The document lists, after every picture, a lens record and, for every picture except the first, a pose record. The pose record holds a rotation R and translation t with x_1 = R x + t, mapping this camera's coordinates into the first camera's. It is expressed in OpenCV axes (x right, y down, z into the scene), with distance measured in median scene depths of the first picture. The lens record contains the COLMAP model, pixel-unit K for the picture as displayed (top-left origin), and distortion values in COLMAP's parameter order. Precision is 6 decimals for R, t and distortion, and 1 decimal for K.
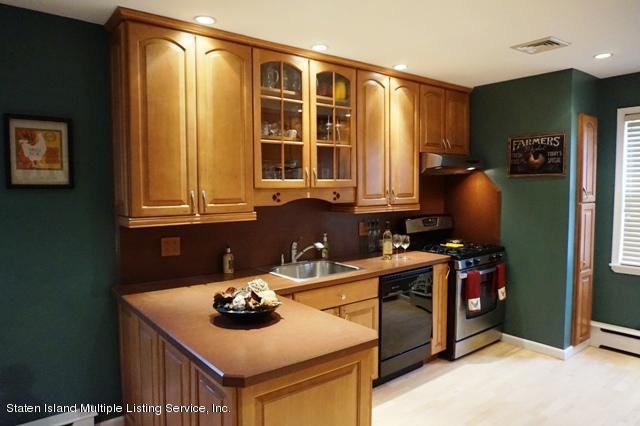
lens RADIAL K [[432.4, 0, 318.6], [0, 432.4, 211.7], [0, 0, 1]] dist [-0.040044, 0.032576]
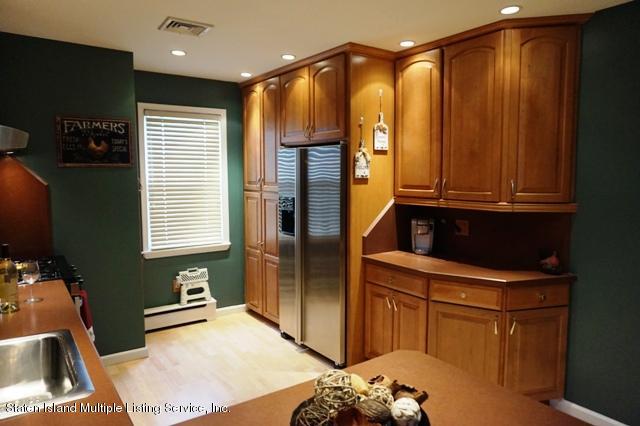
lens RADIAL K [[432.4, 0, 316.8], [0, 432.4, 209.5], [0, 0, 1]] dist [-0.040044, 0.032576]
pose [[0.065371, -0.077374, 0.994857, -0.751189], [0.065208, 0.995189, 0.073115, -0.068786], [-0.995728, 0.060093, 0.070102, 1.164682]]
